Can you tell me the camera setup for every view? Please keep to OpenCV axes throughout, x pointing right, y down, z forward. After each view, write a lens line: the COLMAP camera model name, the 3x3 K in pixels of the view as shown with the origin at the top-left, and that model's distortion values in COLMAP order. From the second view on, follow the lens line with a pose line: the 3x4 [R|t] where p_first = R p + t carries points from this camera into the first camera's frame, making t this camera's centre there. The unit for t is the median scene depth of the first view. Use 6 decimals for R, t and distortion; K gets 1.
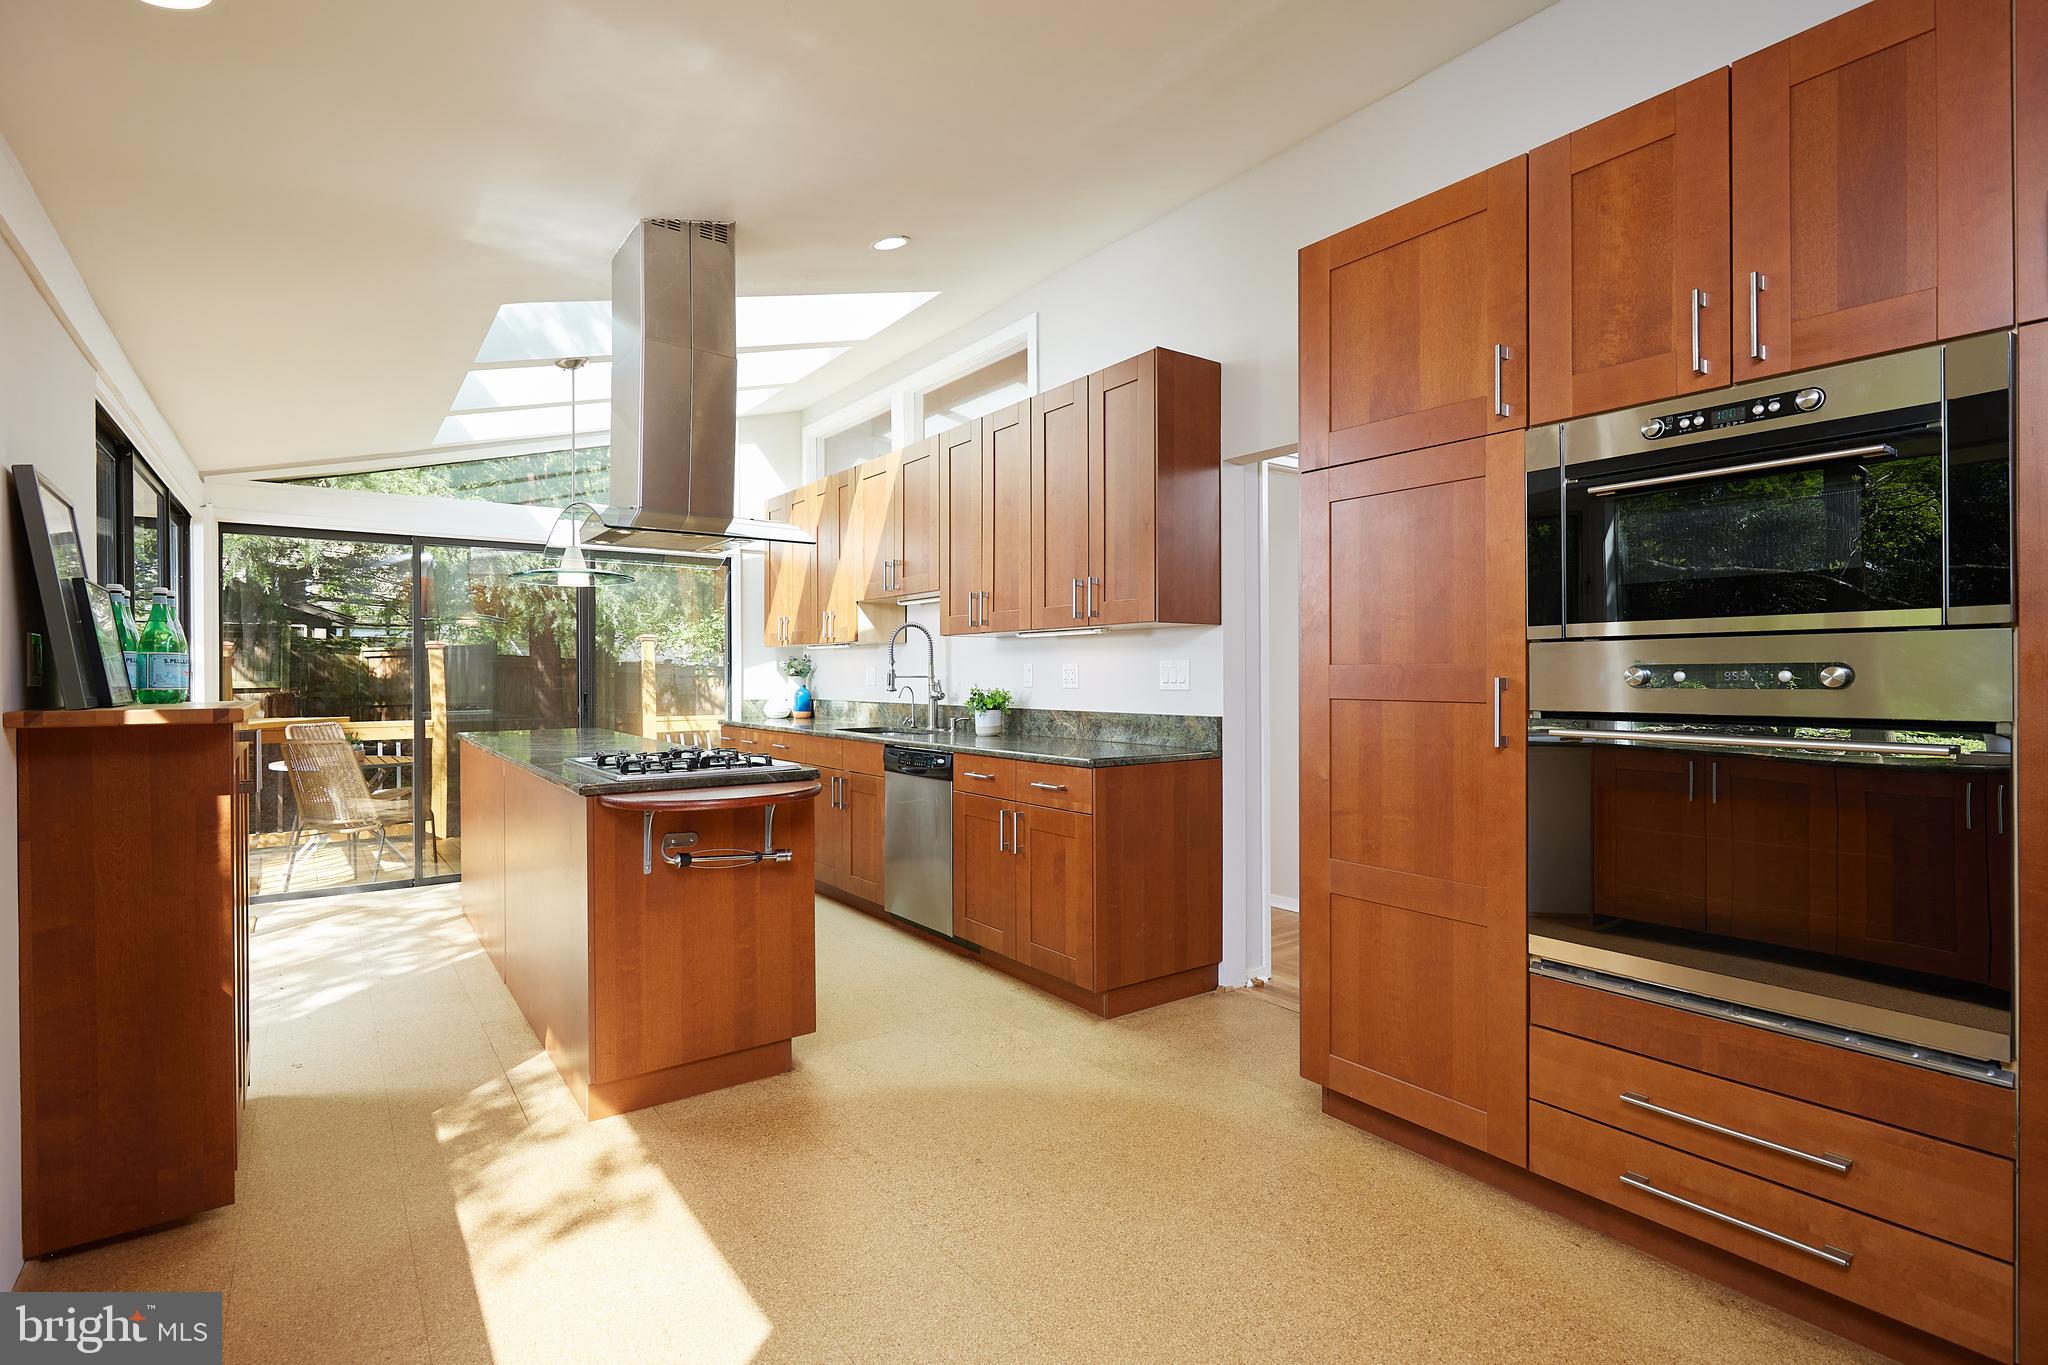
lens RADIAL K [[982.5, 0, 1024.0], [0, 982.5, 682.5], [0, 0, 1]] dist [-0.000335, 0.000191]
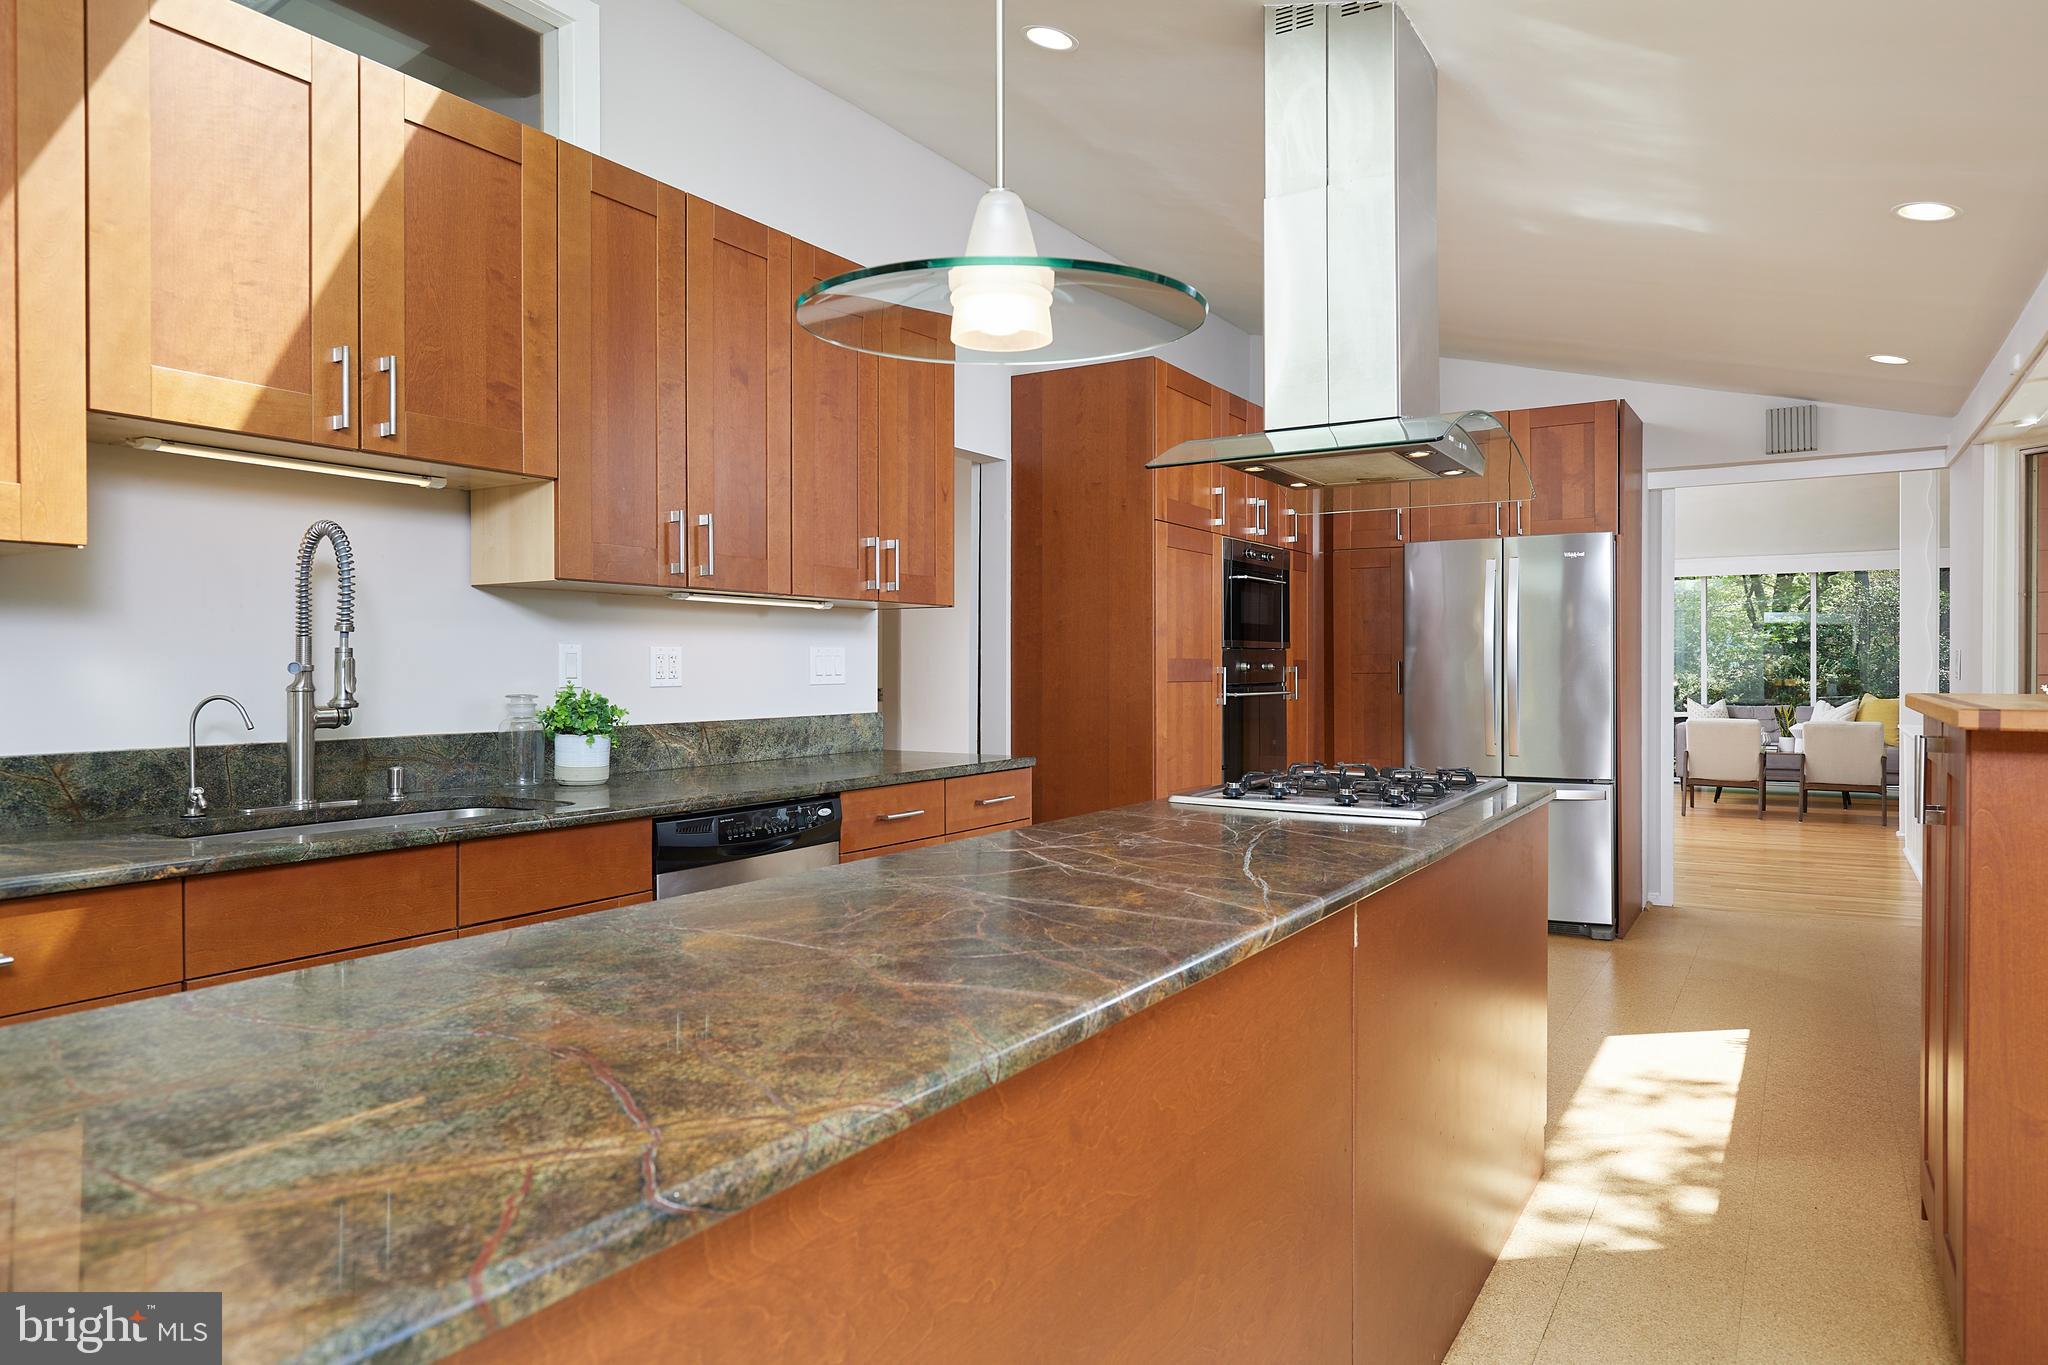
lens RADIAL K [[1281.4, 0, 1024.0], [0, 1281.4, 682.5], [0, 0, 1]] dist [-0.000172, -0.000065]
pose [[-0.386303, -0.007207, 0.922344, -0.791457], [0.008227, 0.999903, 0.011259, -0.004044], [-0.922335, 0.011938, -0.386206, 1.128981]]
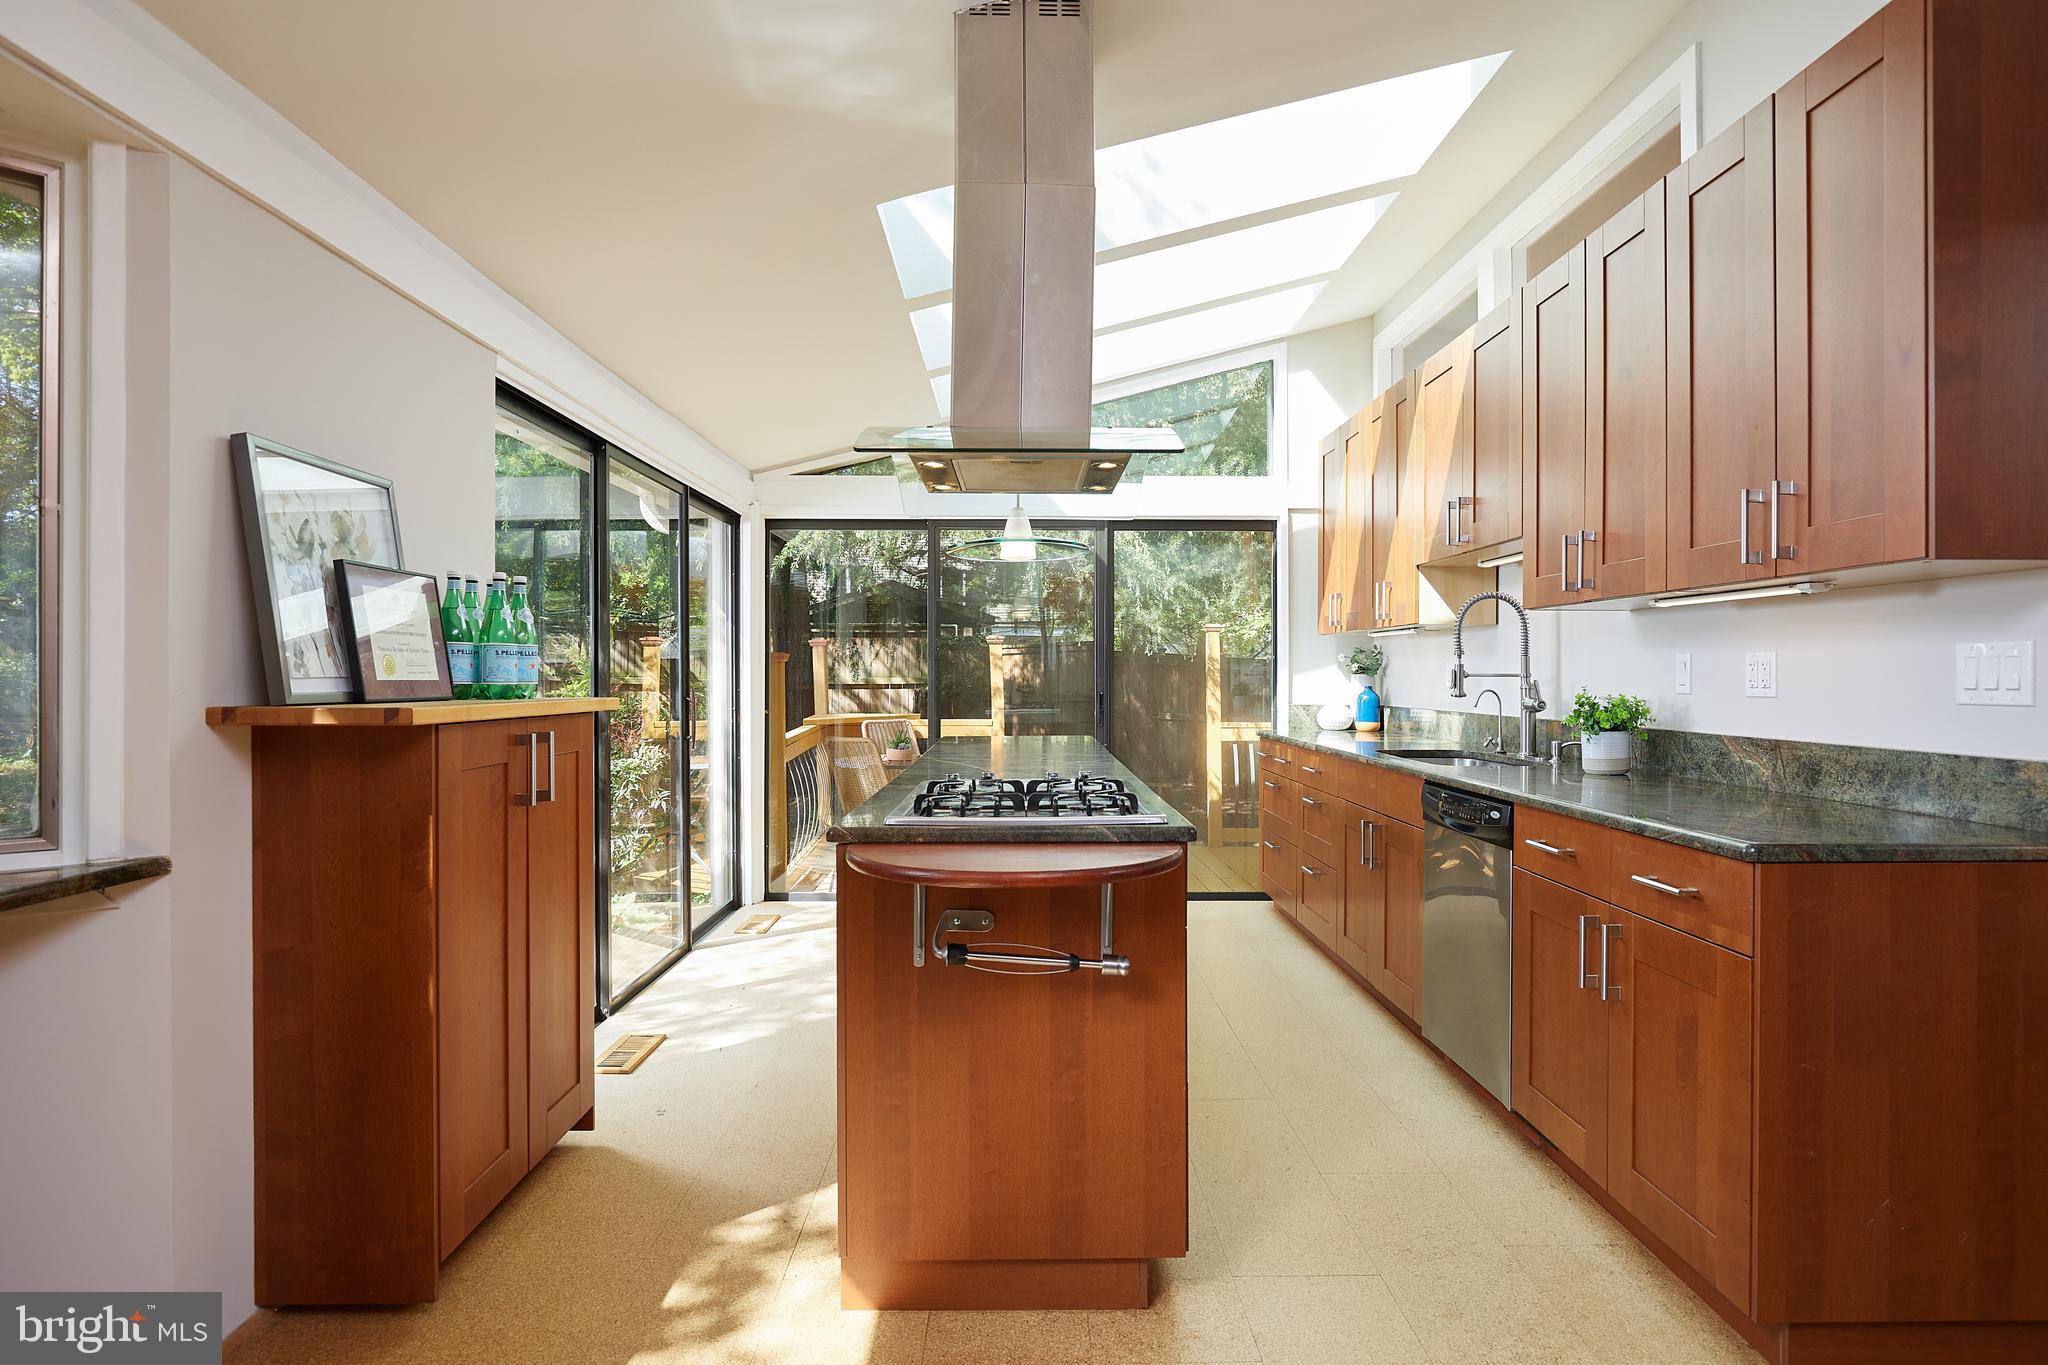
lens RADIAL K [[1109.5, 0, 1024.0], [0, 1109.5, 682.5], [0, 0, 1]] dist [-0.018361, -0.000582]
pose [[0.815904, 0.008322, -0.578127, 0.067966], [-0.008334, 0.999962, 0.002633, -0.000567], [0.578127, 0.002670, 0.815943, 0.265292]]
